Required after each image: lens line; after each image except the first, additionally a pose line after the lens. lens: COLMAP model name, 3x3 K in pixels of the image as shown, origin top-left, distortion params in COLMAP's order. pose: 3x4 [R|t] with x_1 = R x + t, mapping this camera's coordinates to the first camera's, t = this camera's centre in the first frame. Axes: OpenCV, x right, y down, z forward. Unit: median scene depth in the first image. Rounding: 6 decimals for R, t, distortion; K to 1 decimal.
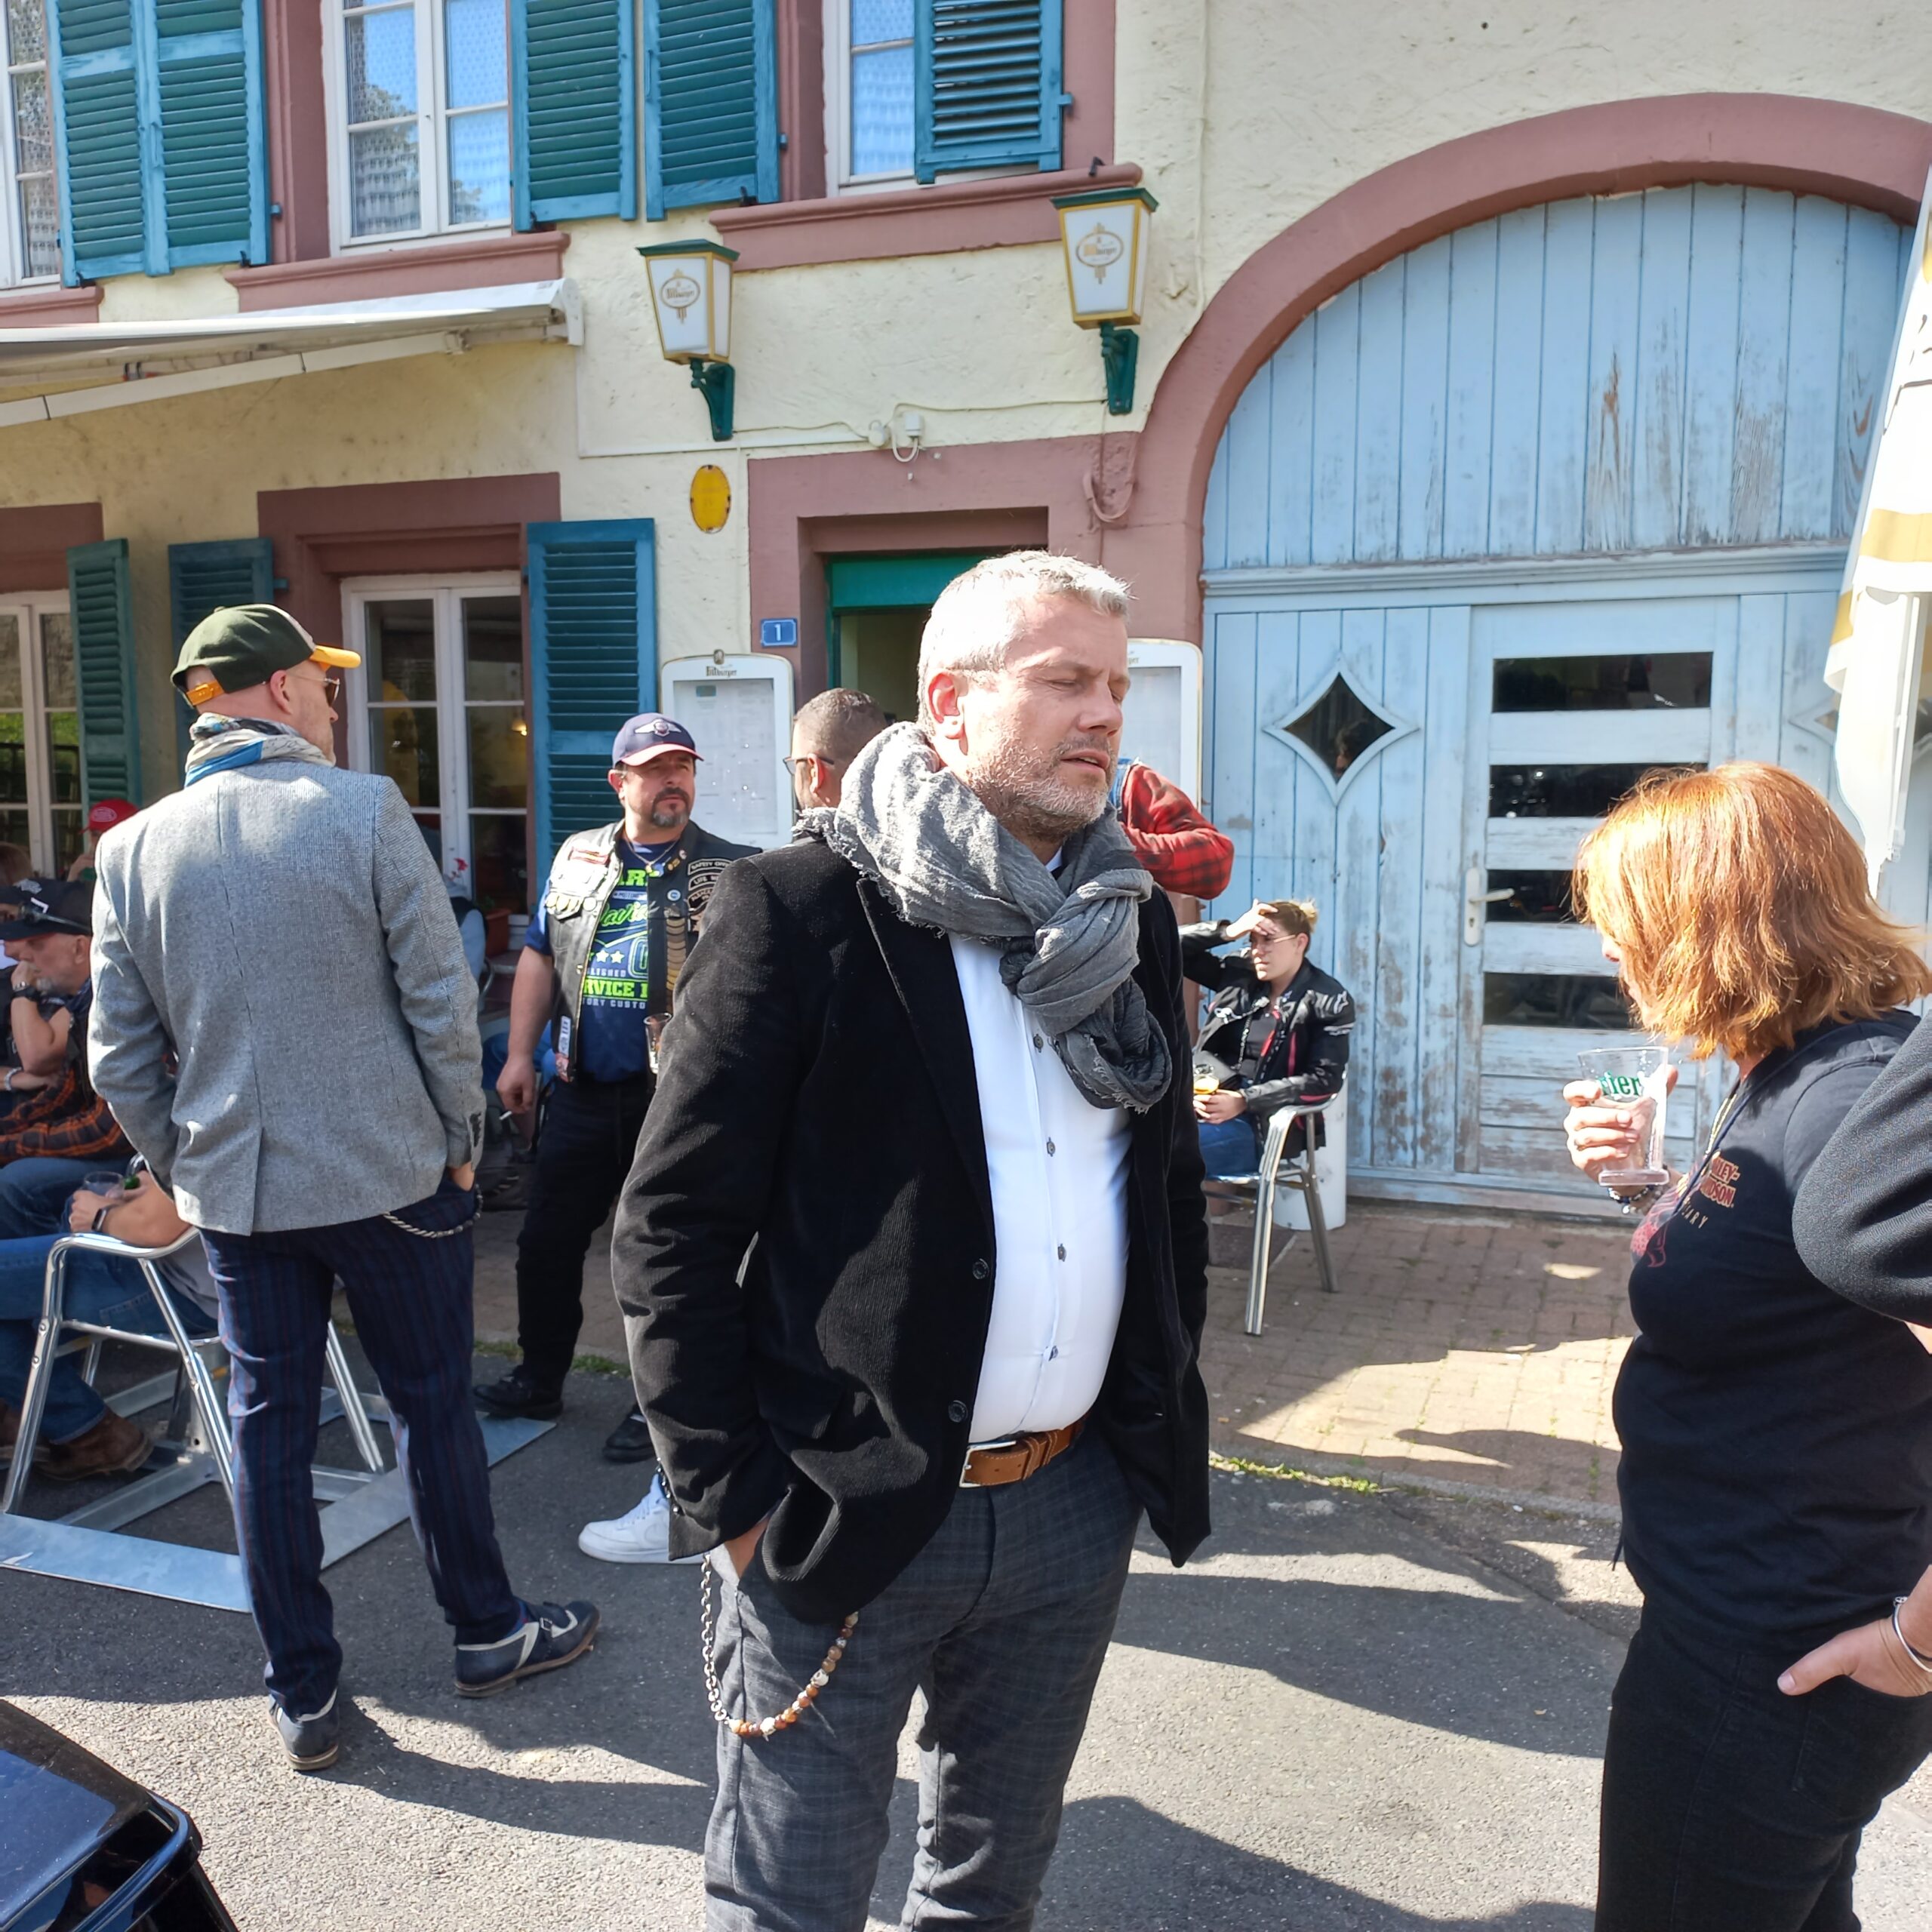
lens RADIAL K [[1851.4, 0, 955.9], [0, 1851.4, 977.3], [0, 0, 1]] dist [0.033221, 0.000000]
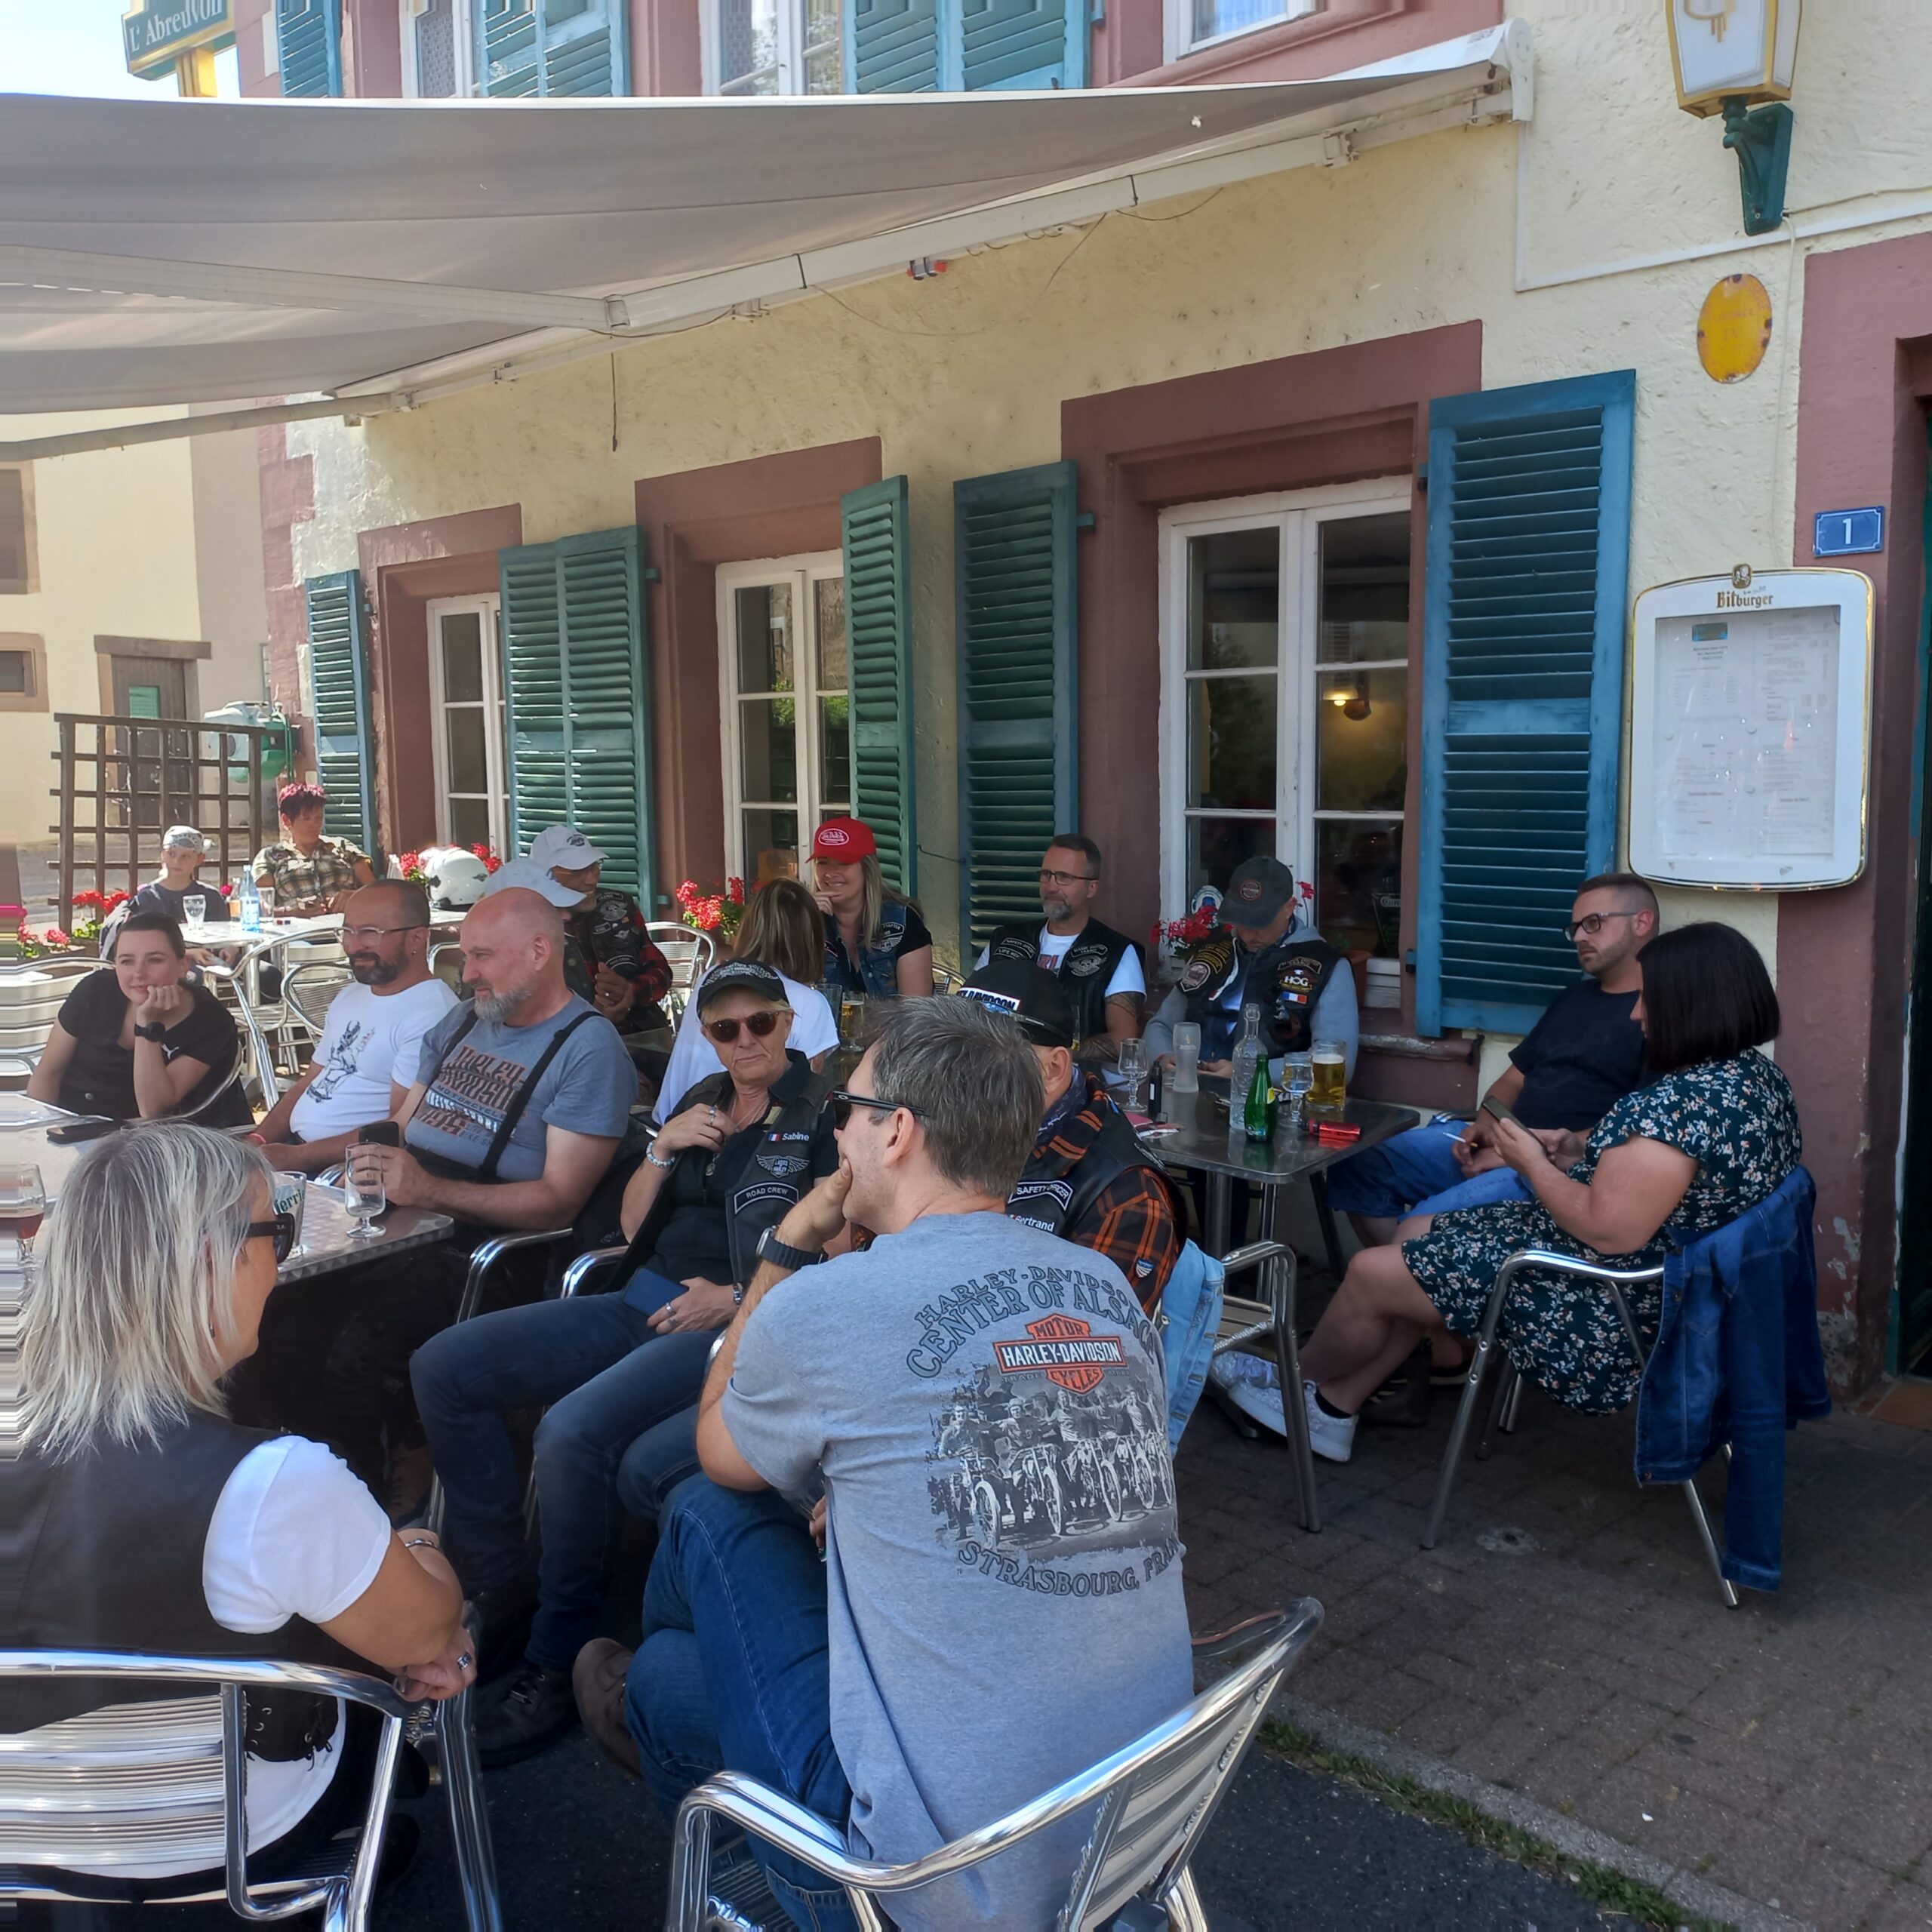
lens RADIAL K [[1851.4, 0, 957.5], [0, 1851.4, 980.8], [0, 0, 1]] dist [0.033221, 0.000000]
pose [[0.922834, 0.033939, -0.383699, -0.134635], [-0.027550, 0.999375, 0.022135, -0.044564], [0.384210, -0.009856, 0.923193, 0.328948]]
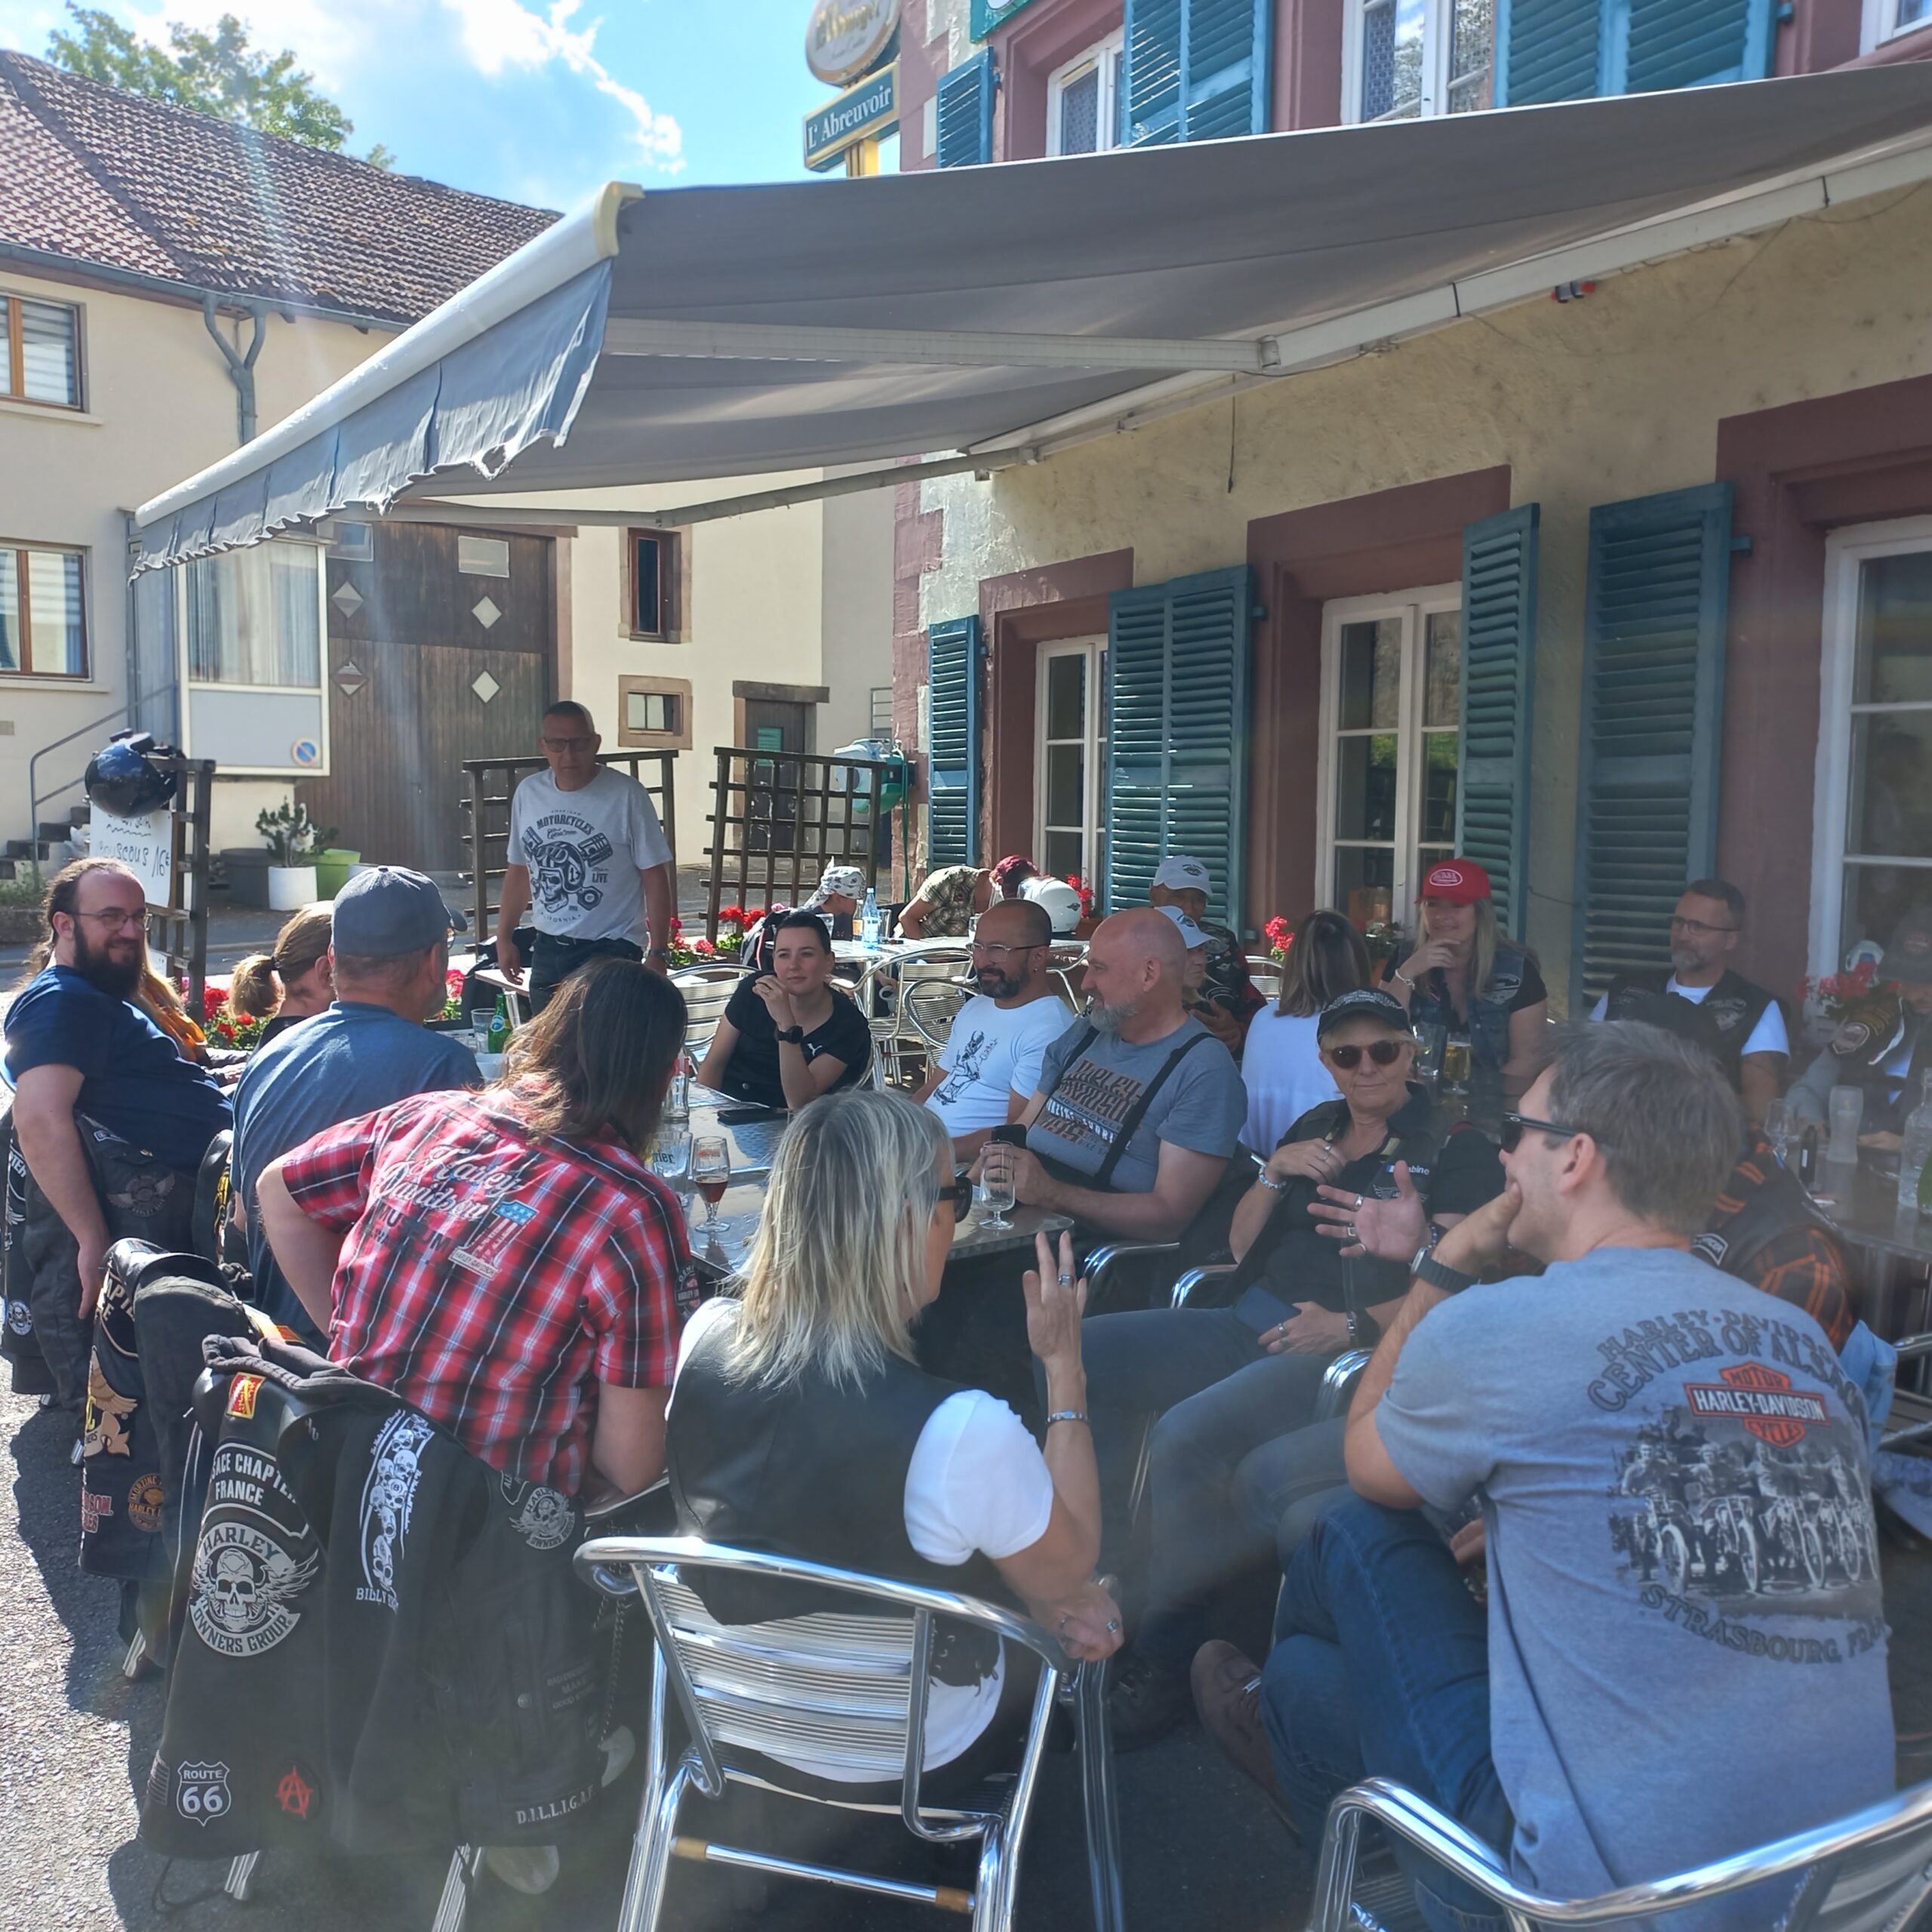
lens RADIAL K [[1851.4, 0, 929.1], [0, 1851.4, 985.6], [0, 0, 1]] dist [0.033221, 0.000000]
pose [[0.757191, 0.067917, -0.649653, -0.146049], [-0.073880, 0.997102, 0.018131, -0.038307], [0.649002, 0.034267, 0.760015, 0.311447]]
